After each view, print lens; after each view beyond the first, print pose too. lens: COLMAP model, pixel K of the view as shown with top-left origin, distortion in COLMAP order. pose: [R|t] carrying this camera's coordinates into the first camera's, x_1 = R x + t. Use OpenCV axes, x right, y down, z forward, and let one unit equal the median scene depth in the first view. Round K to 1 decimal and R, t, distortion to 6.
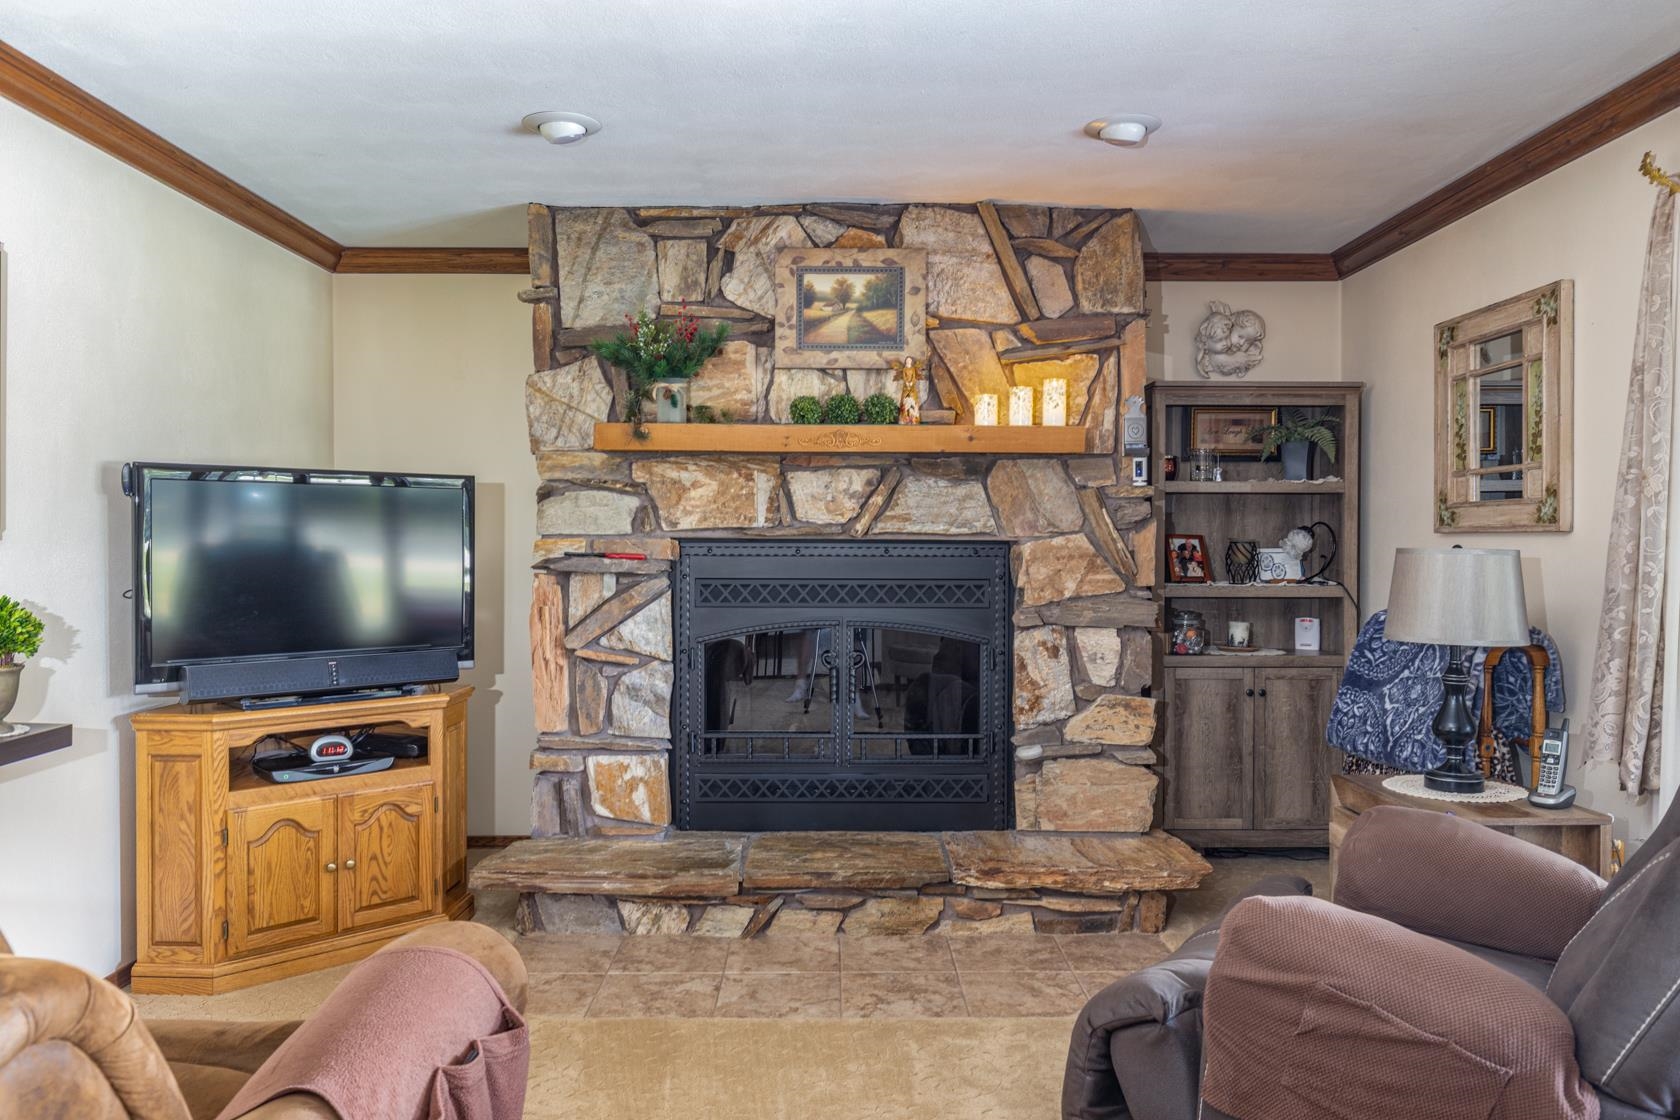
lens RADIAL K [[1191.7, 0, 840.0], [0, 1191.7, 560.0], [0, 0, 1]] dist [-0.003280, 0.001545]
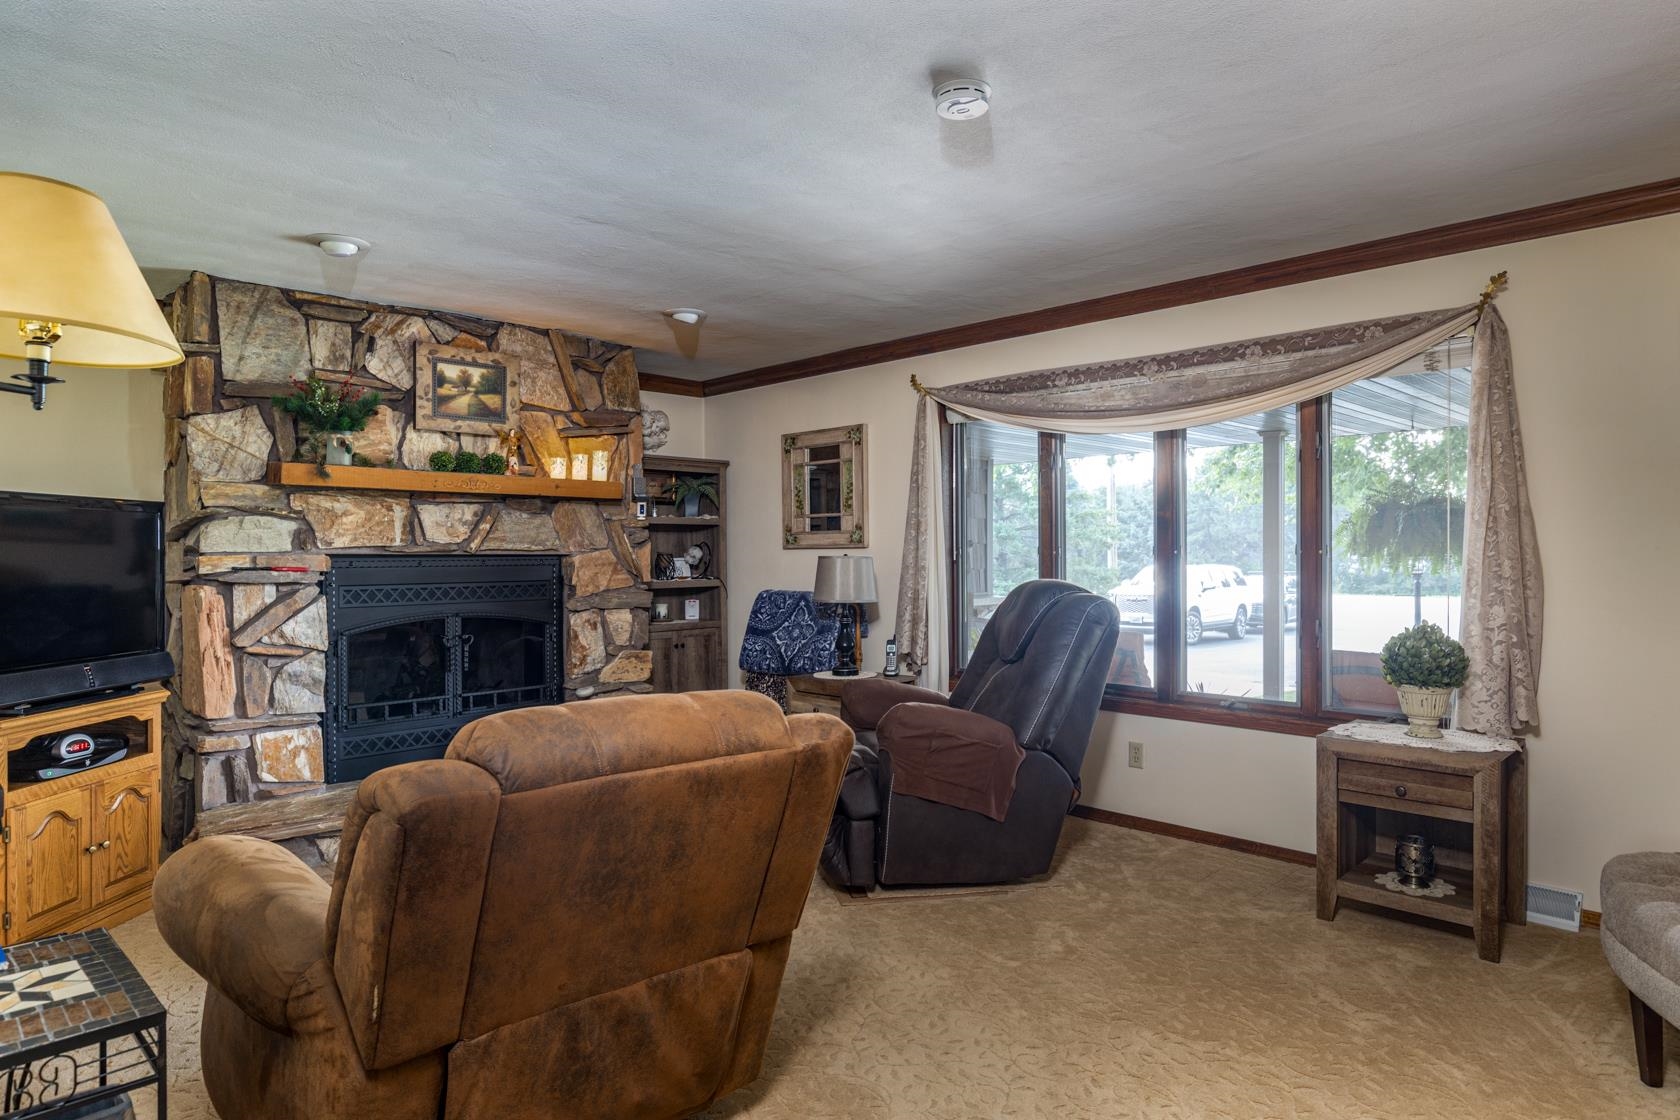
lens RADIAL K [[986.1, 0, 840.0], [0, 986.1, 560.0], [0, 0, 1]] dist [-0.005172, -0.001558]
pose [[0.710894, -0.011986, 0.703197, -0.492961], [0.018795, 0.999821, -0.001959, 0.000156], [-0.703048, 0.014610, 0.710992, -0.135612]]
